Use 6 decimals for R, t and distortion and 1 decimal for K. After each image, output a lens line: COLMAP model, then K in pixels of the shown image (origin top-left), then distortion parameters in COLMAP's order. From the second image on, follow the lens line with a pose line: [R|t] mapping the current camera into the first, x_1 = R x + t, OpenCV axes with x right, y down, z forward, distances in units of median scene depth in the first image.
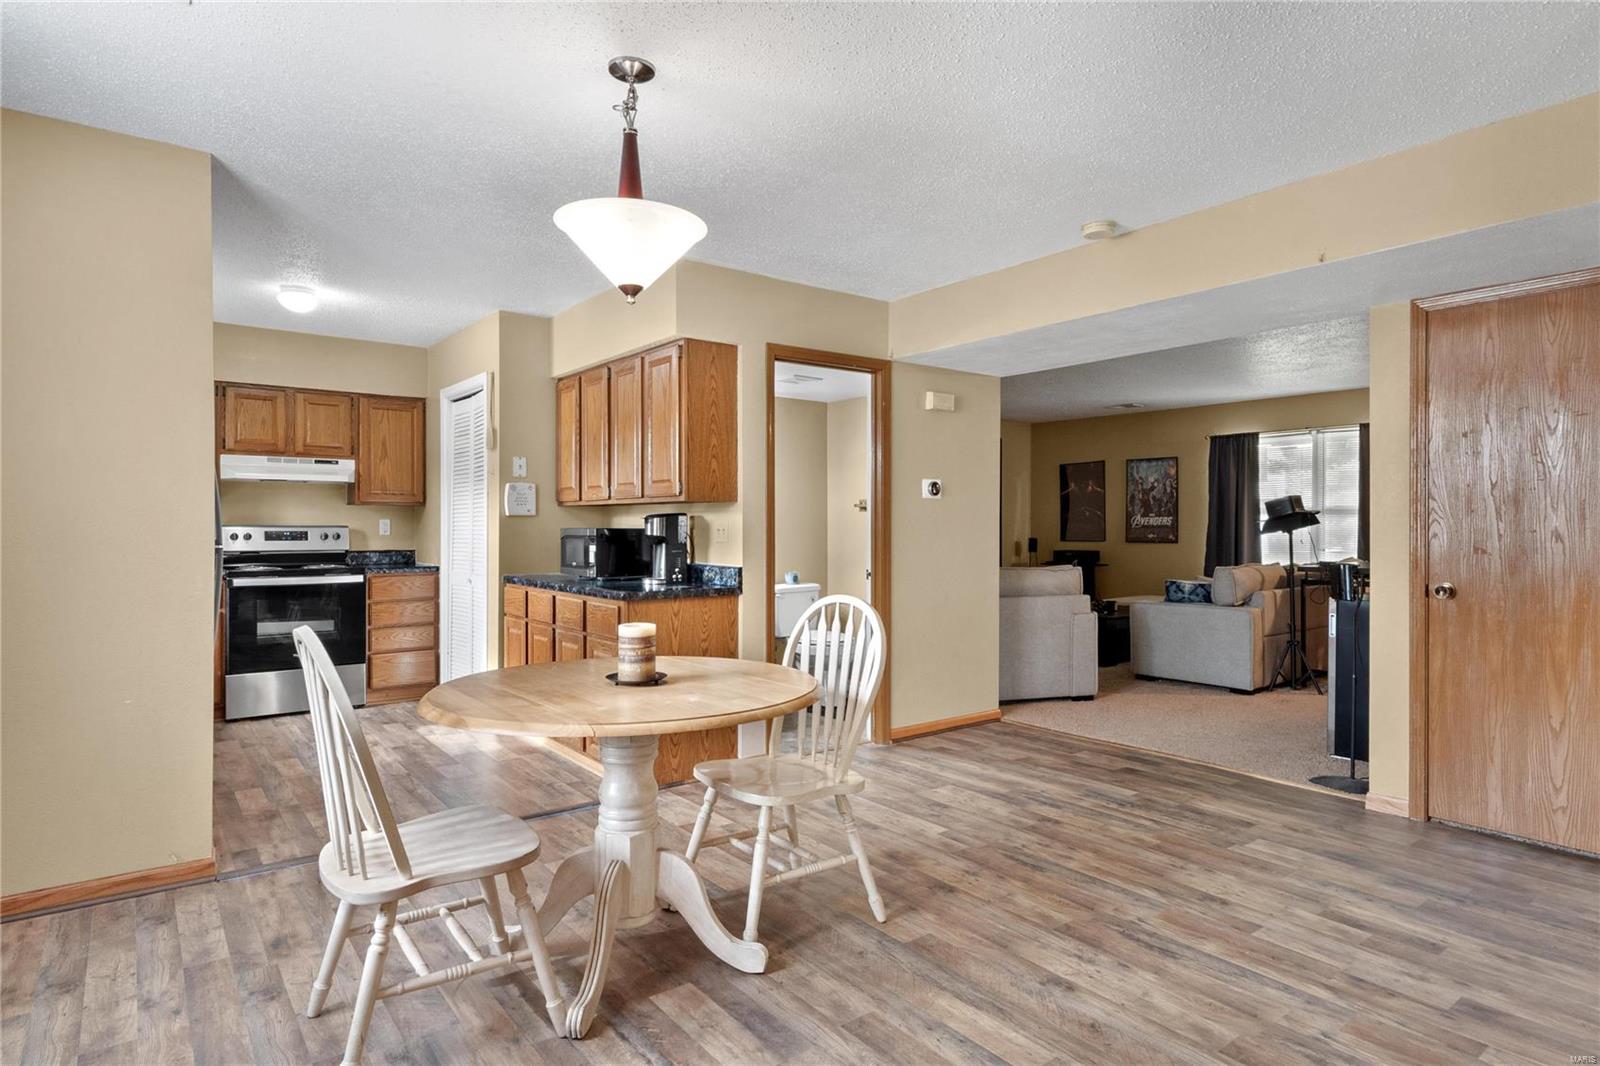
lens RADIAL K [[903.5, 0, 810.1], [0, 903.5, 531.1], [0, 0, 1]] dist [0.005271, -0.002098]
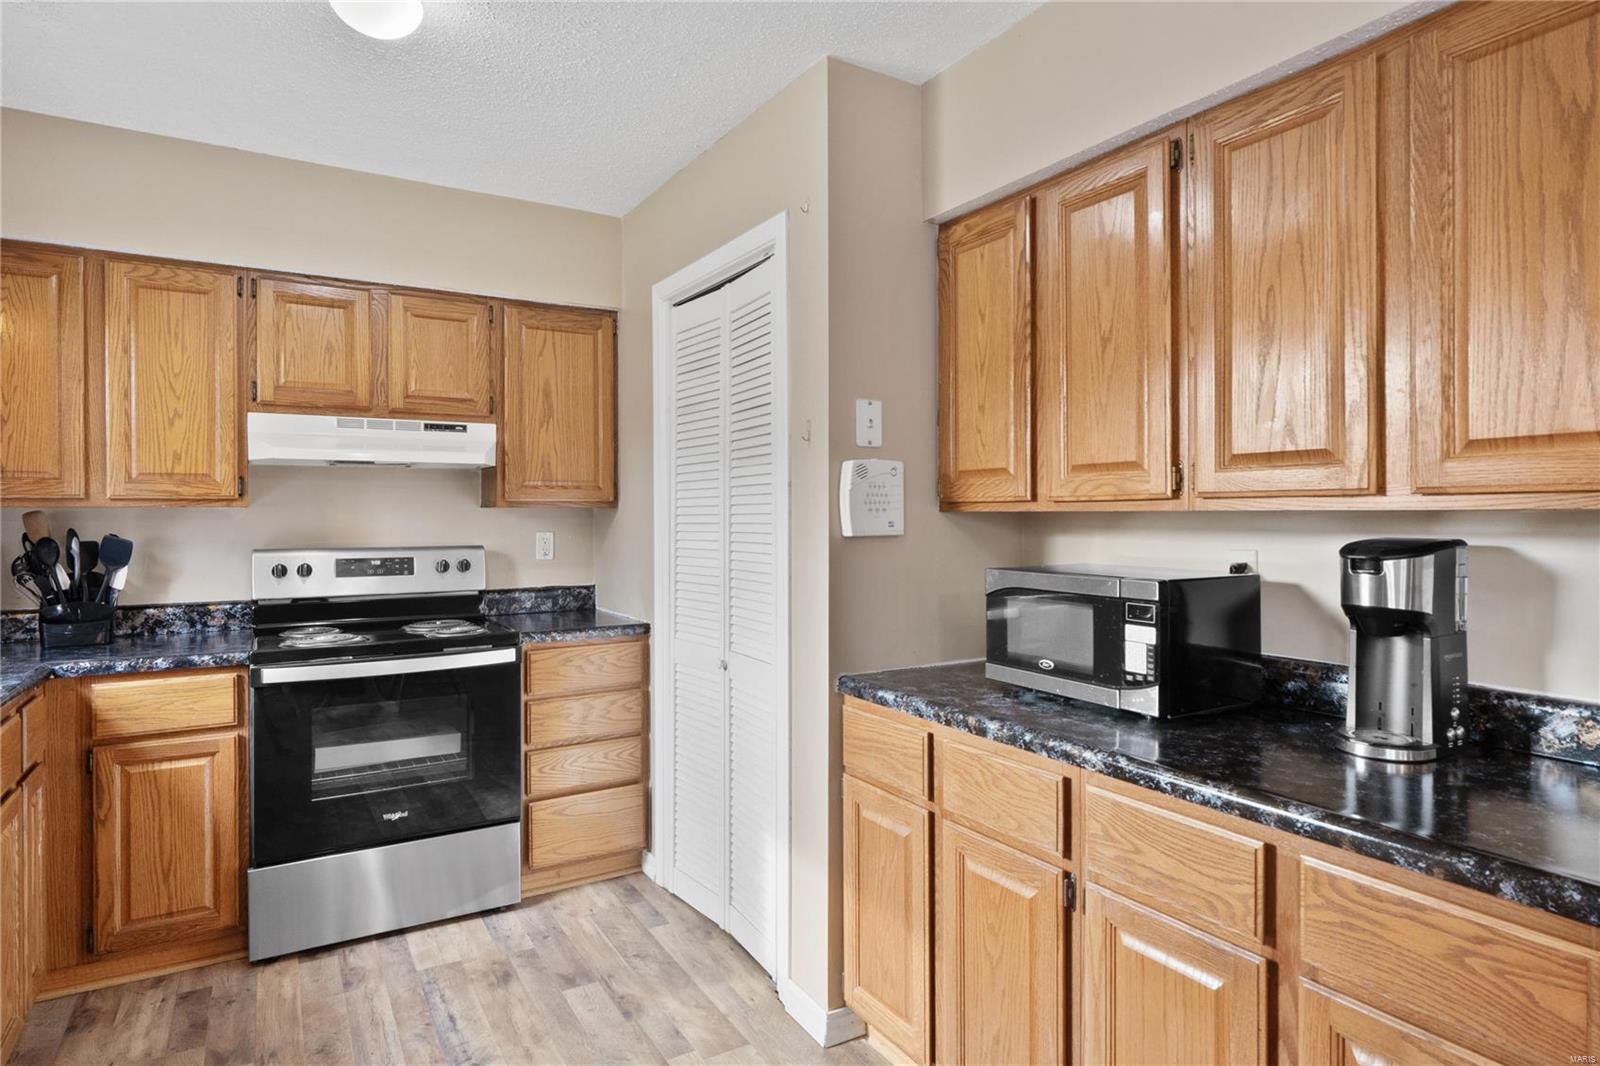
lens RADIAL K [[903.5, 0, 801.7], [0, 903.5, 517.3], [0, 0, 1]] dist [0.005271, -0.002098]
pose [[0.993434, -0.004439, -0.114323, -0.270207], [0.004381, 0.999990, -0.000752, -0.022829], [0.114326, 0.000246, 0.993443, 0.503458]]
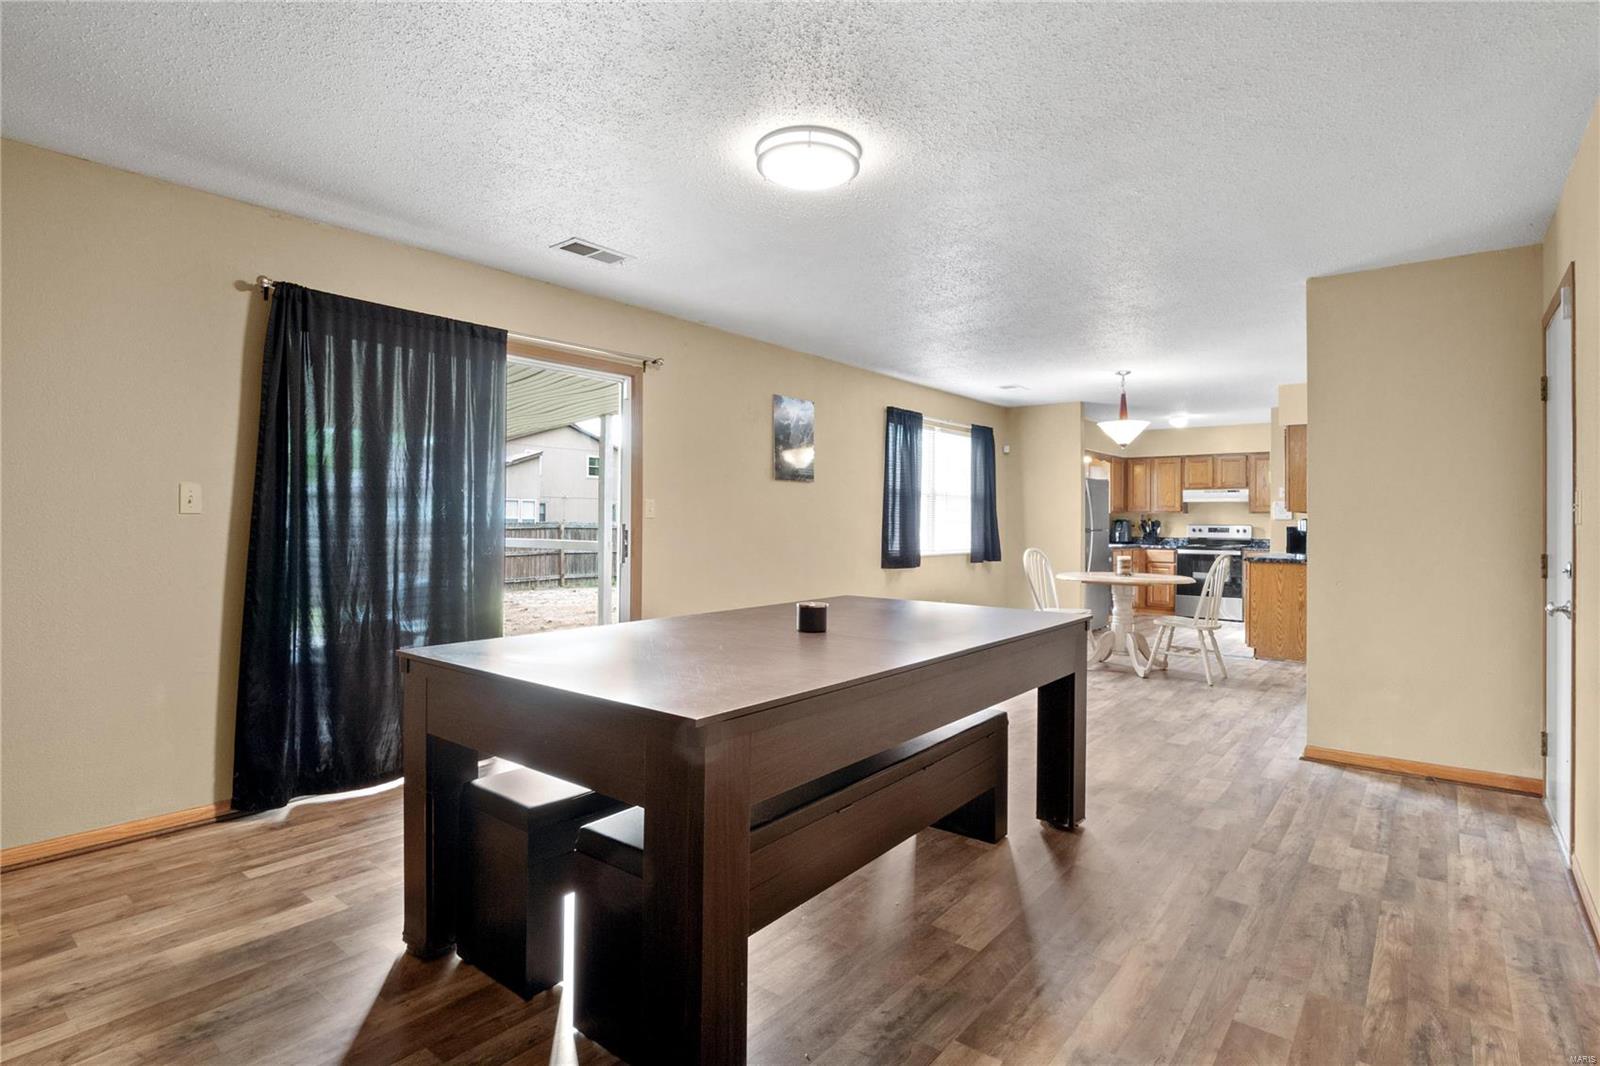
lens RADIAL K [[814.6, 0, 811.3], [0, 814.6, 524.7], [0, 0, 1]] dist [-0.002224, -0.000223]
pose [[0.254290, 0.003277, -0.967122, 0.898858], [-0.011330, 0.999936, 0.000409, 0.003054], [0.967062, 0.010853, 0.254311, -0.291082]]
